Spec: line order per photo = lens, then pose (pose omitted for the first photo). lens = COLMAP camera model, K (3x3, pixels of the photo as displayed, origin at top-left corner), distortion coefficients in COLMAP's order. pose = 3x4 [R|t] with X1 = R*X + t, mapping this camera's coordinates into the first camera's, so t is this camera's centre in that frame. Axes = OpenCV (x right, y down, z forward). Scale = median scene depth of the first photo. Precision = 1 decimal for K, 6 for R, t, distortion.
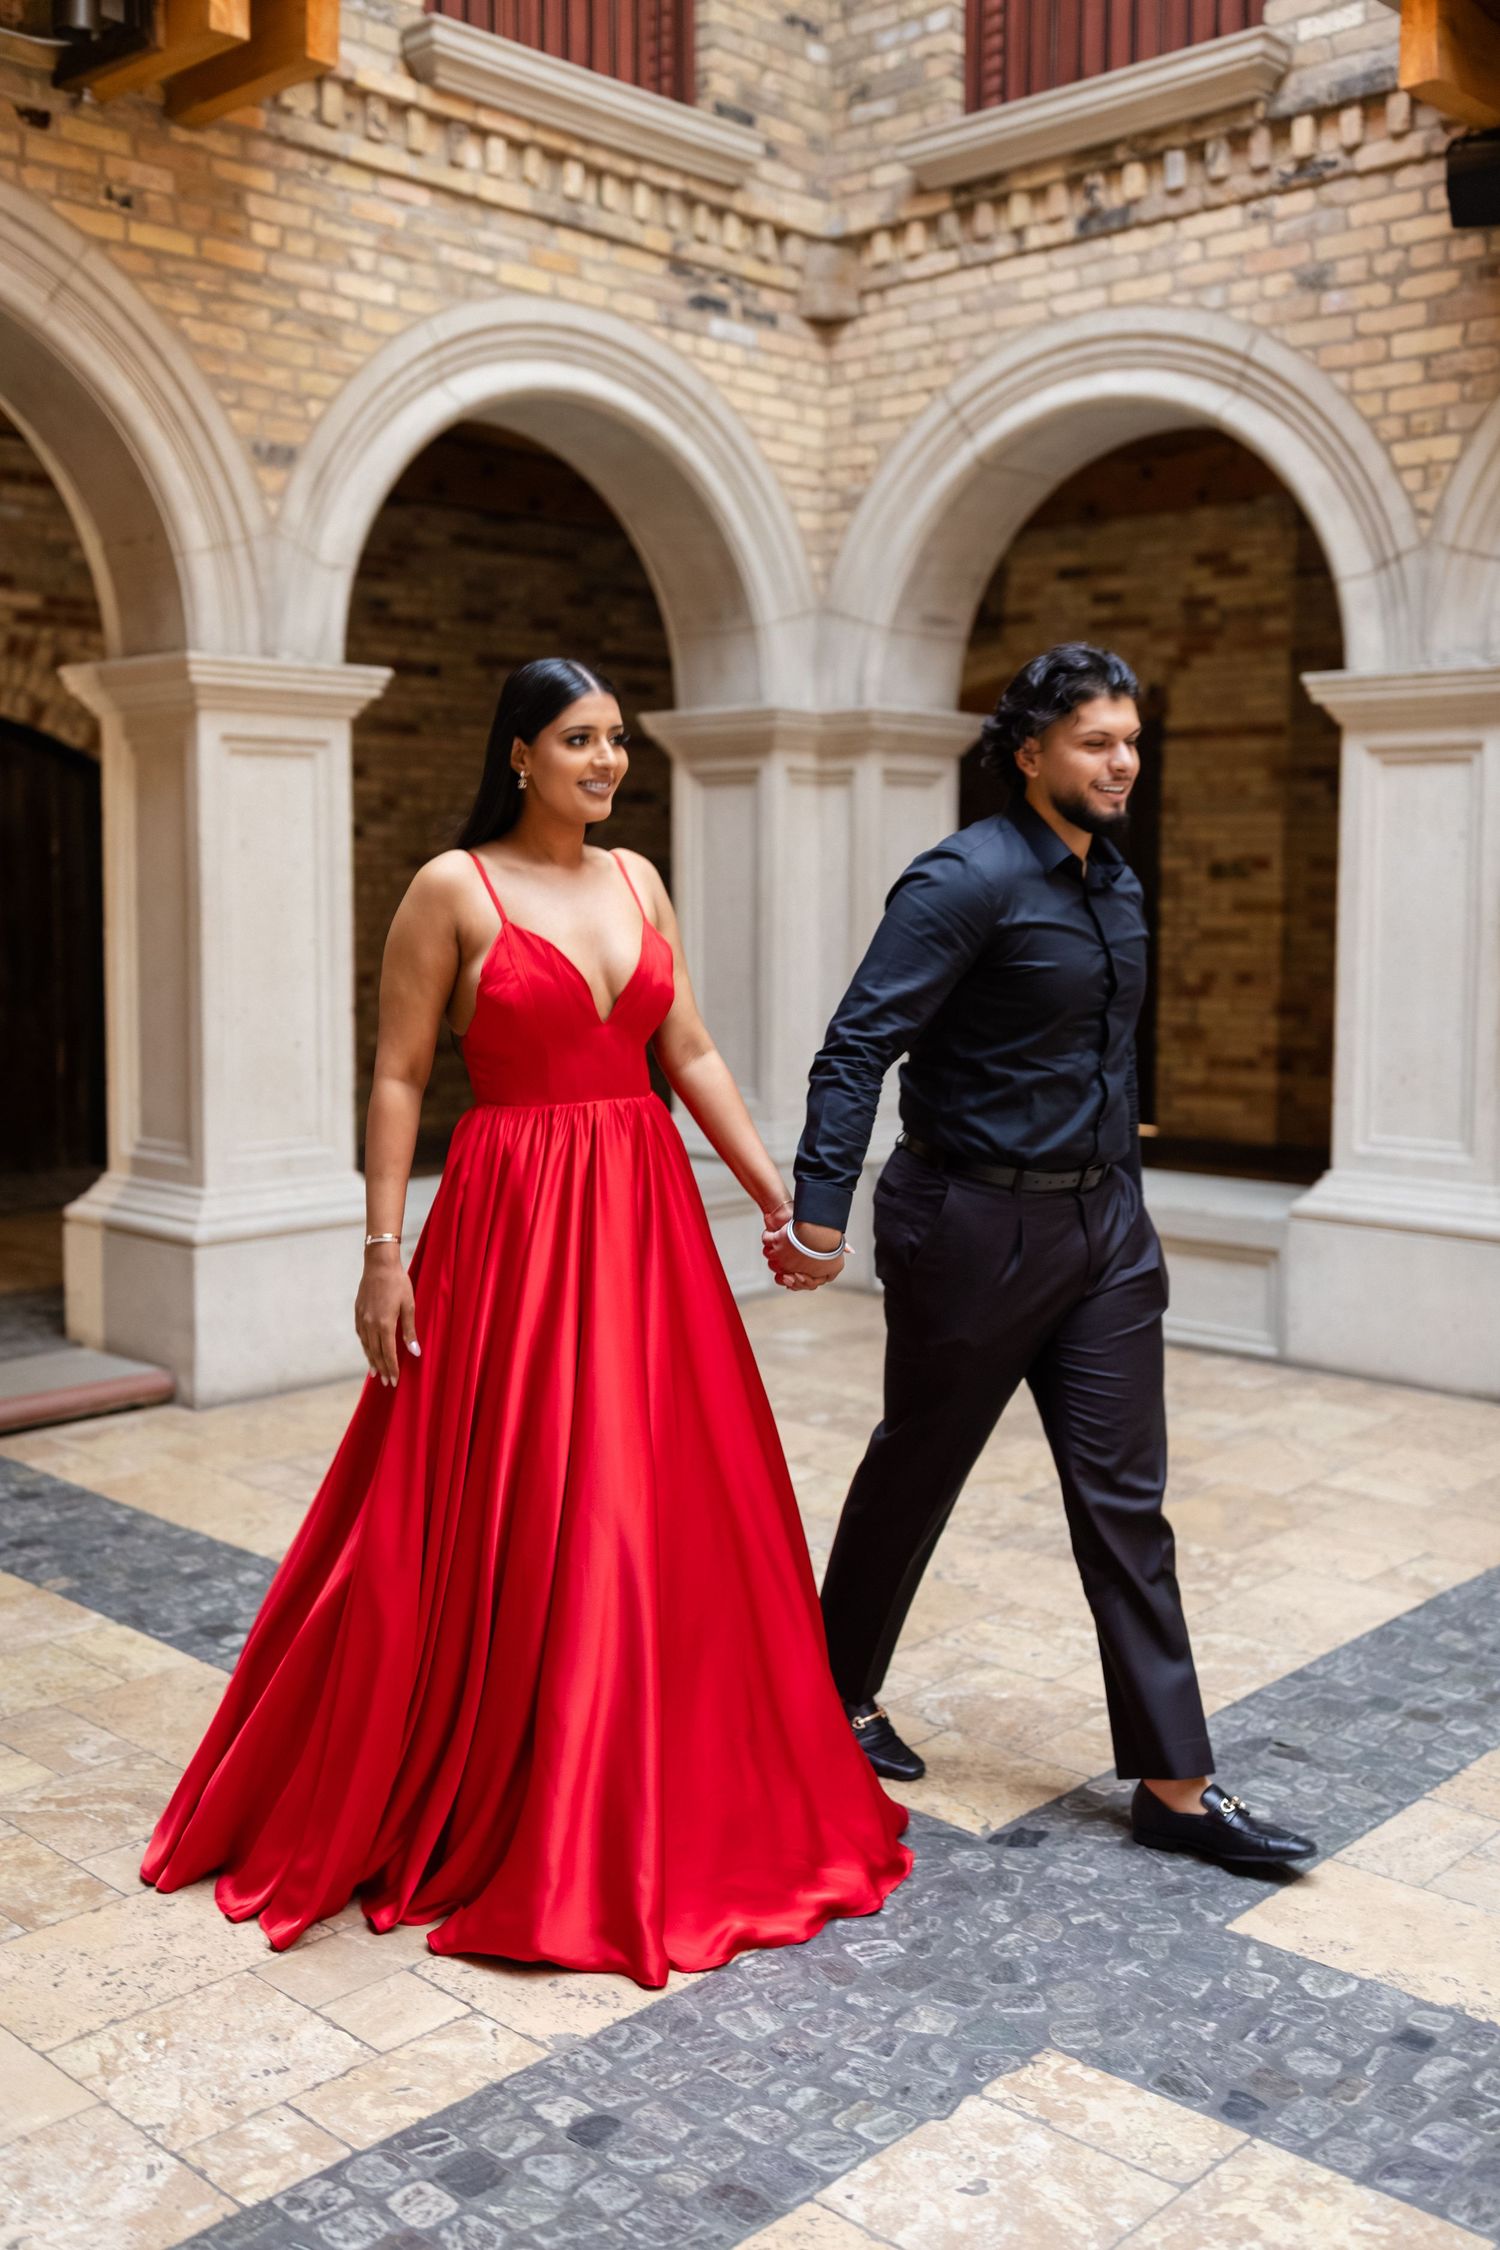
lens RADIAL K [[2191.5, 0, 752.9], [0, 2191.5, 1028.6], [0, 0, 1]] dist [0.008599, -0.018850]
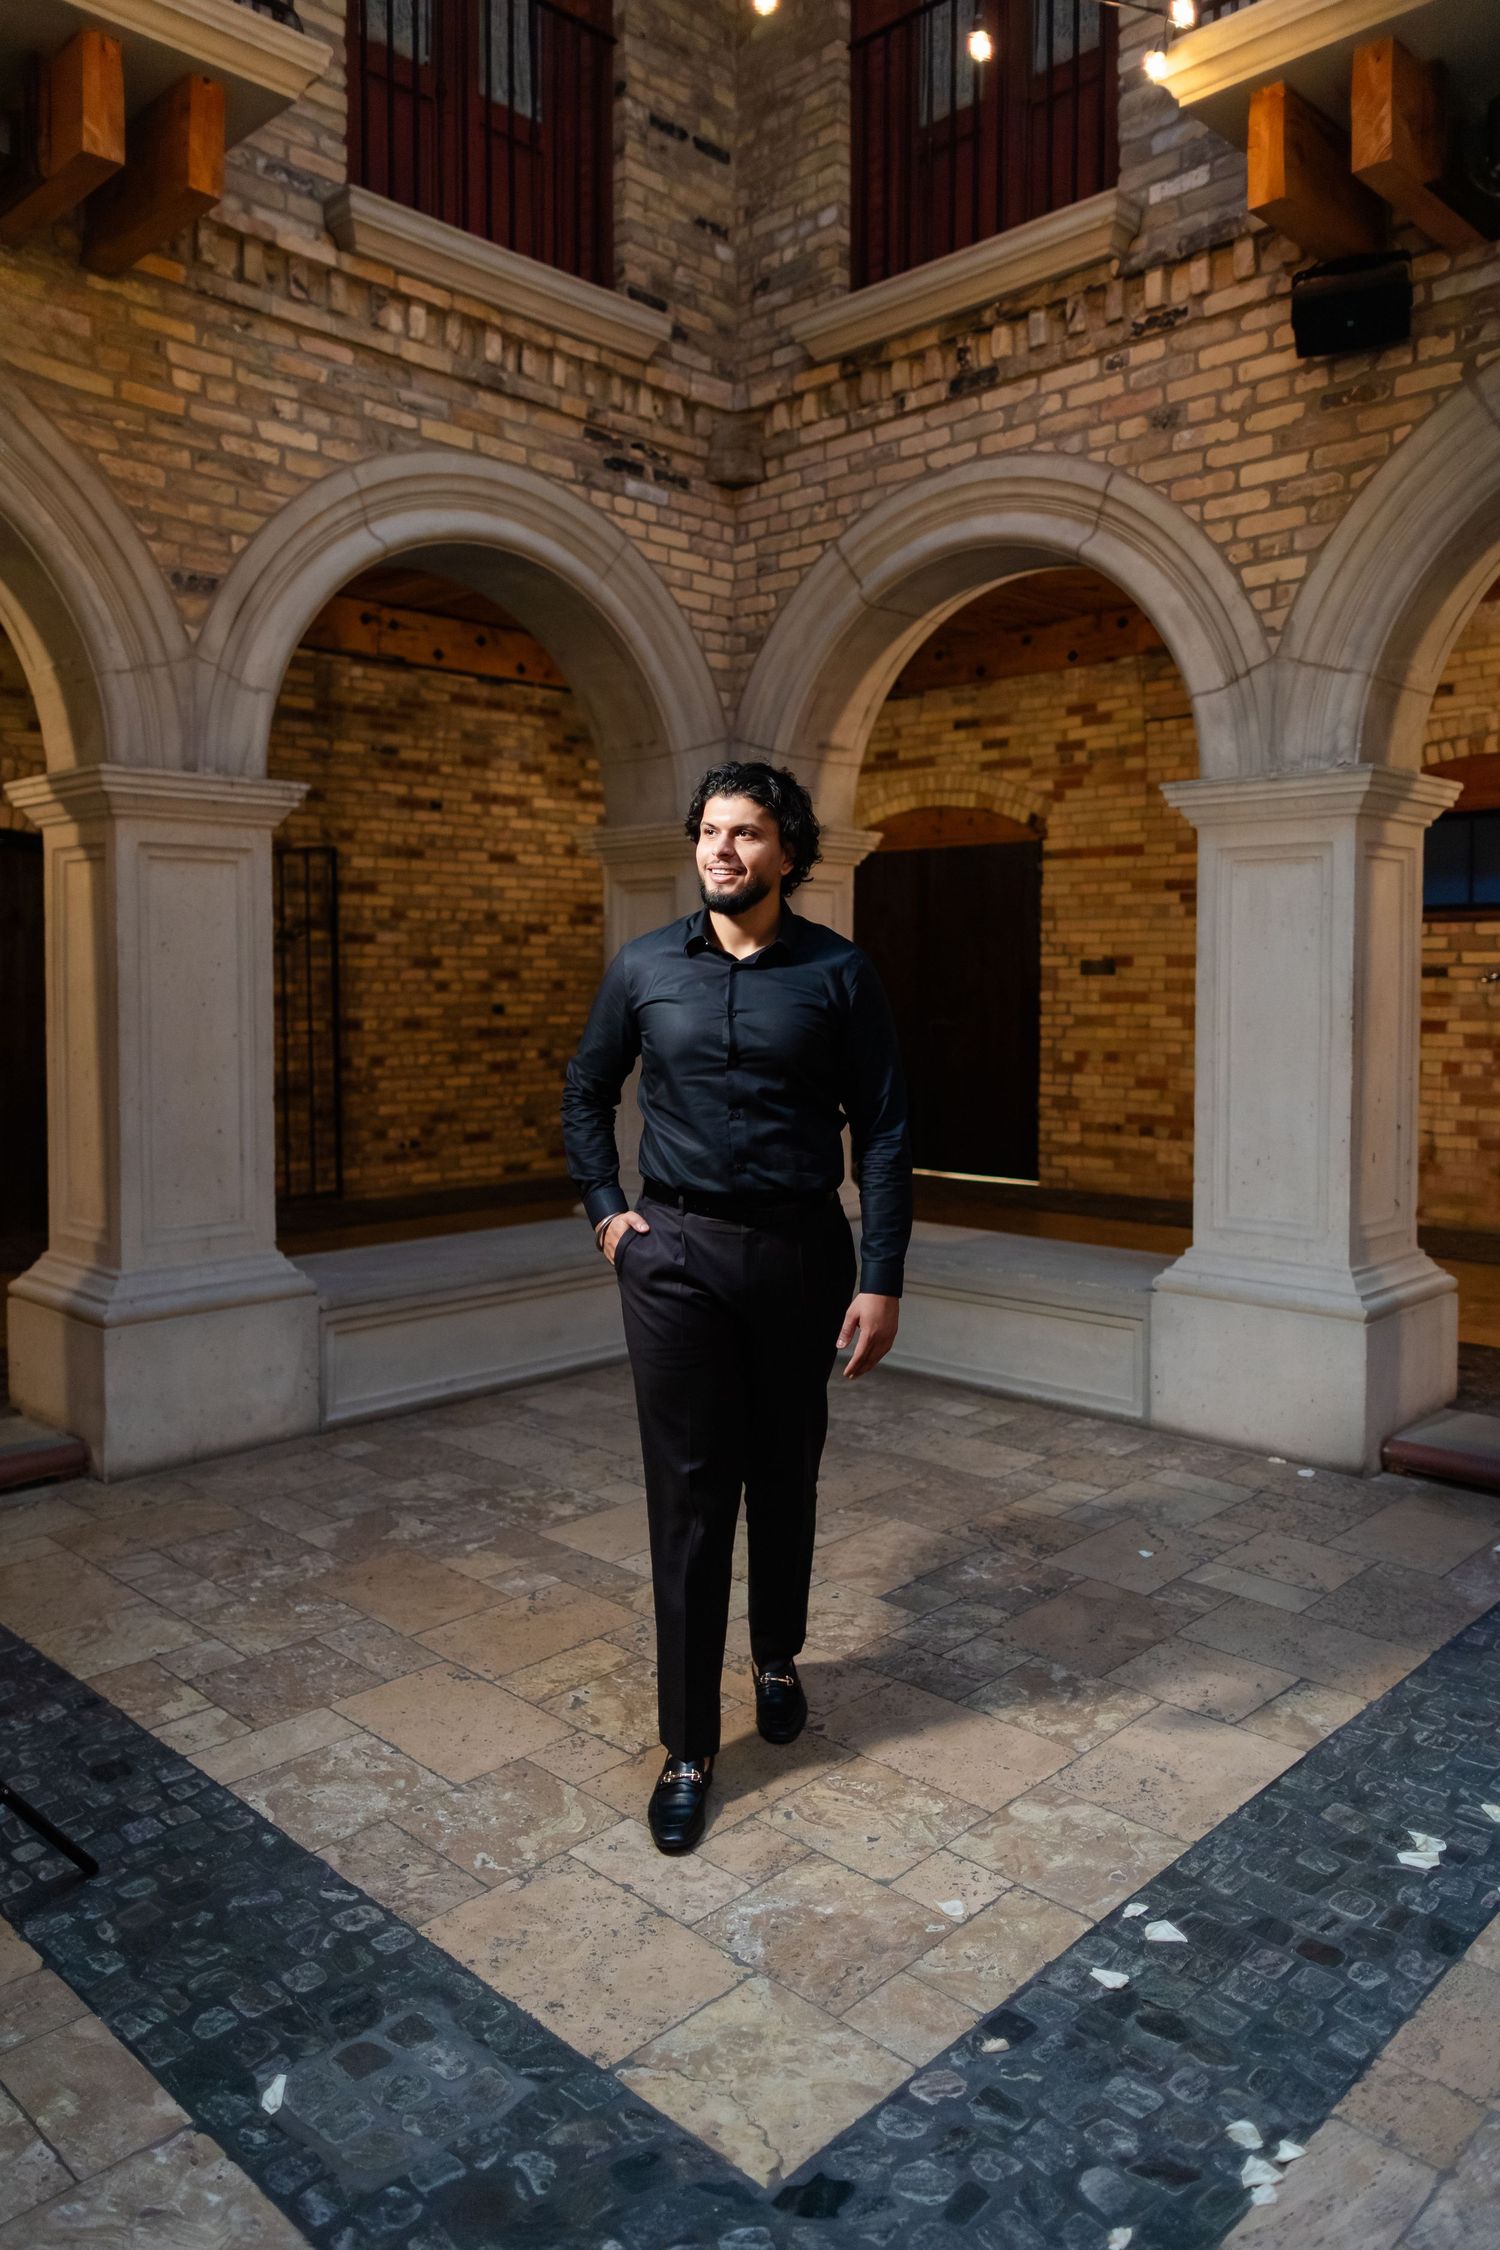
lens RADIAL K [[1592.2, 0, 720.0], [0, 1592.2, 1032.0], [0, 0, 1]] dist [0.006808, -0.003776]
pose [[0.999707, -0.003093, -0.024019, 0.053919], [0.002275, 0.999419, -0.033996, -0.014001], [0.024110, 0.033931, 0.999133, 0.219245]]
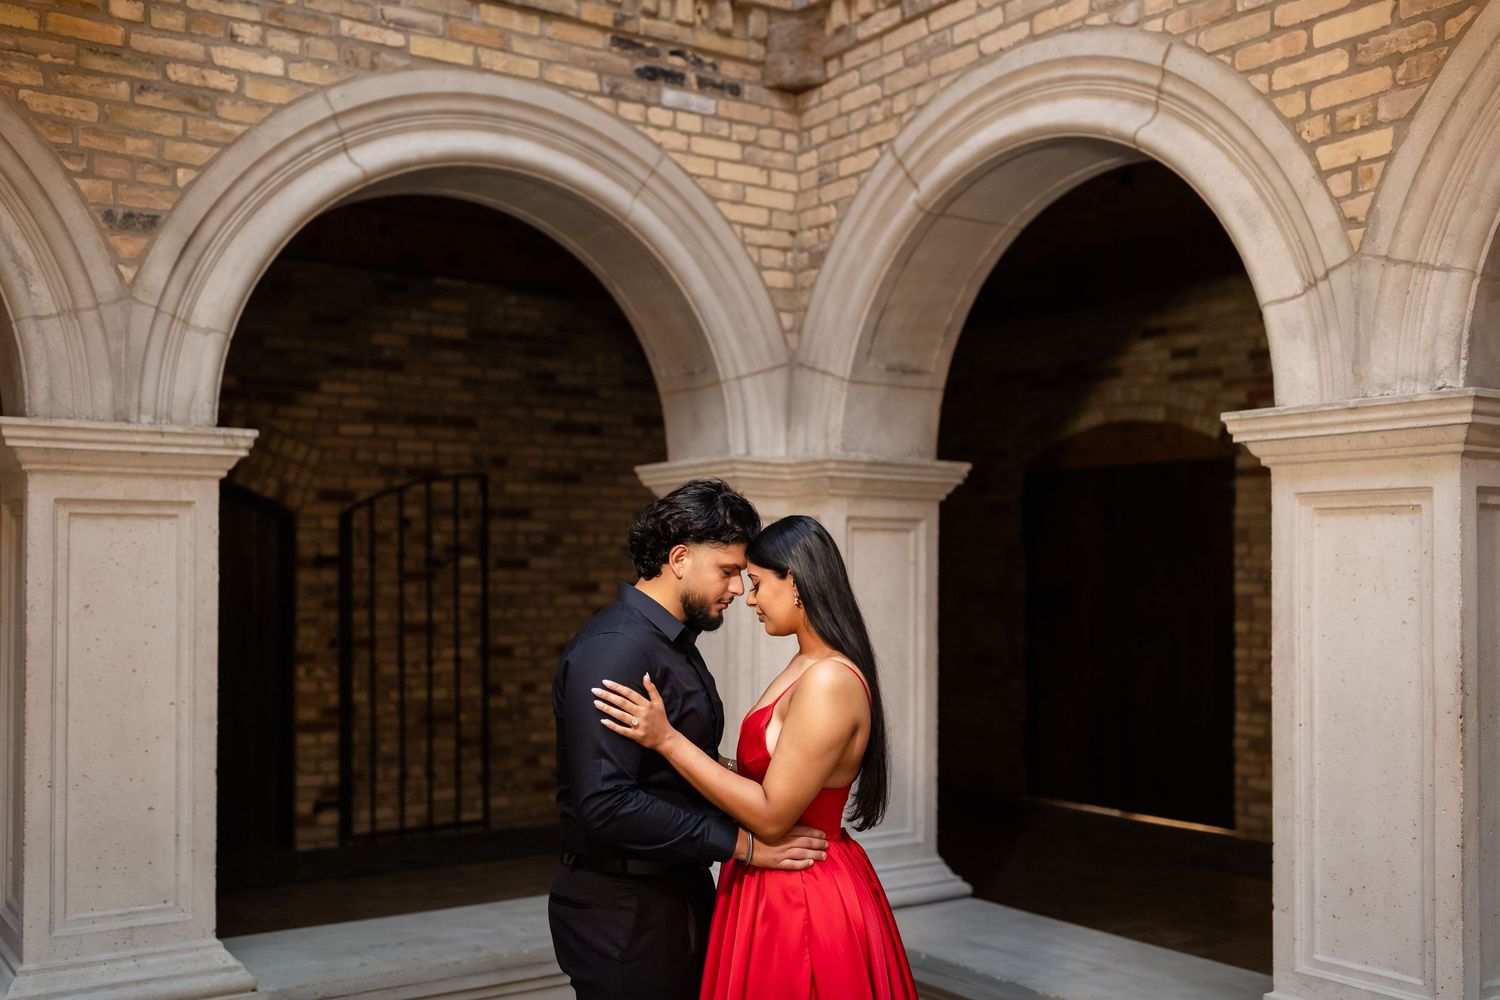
lens RADIAL K [[1497.9, 0, 745.4], [0, 1497.9, 542.5], [0, 0, 1]] dist [0.006769, -0.011739]
pose [[0.976299, -0.005543, -0.216356, 0.193749], [-0.013209, 0.996282, -0.085130, -0.056446], [0.216023, 0.085970, 0.972596, 0.381103]]
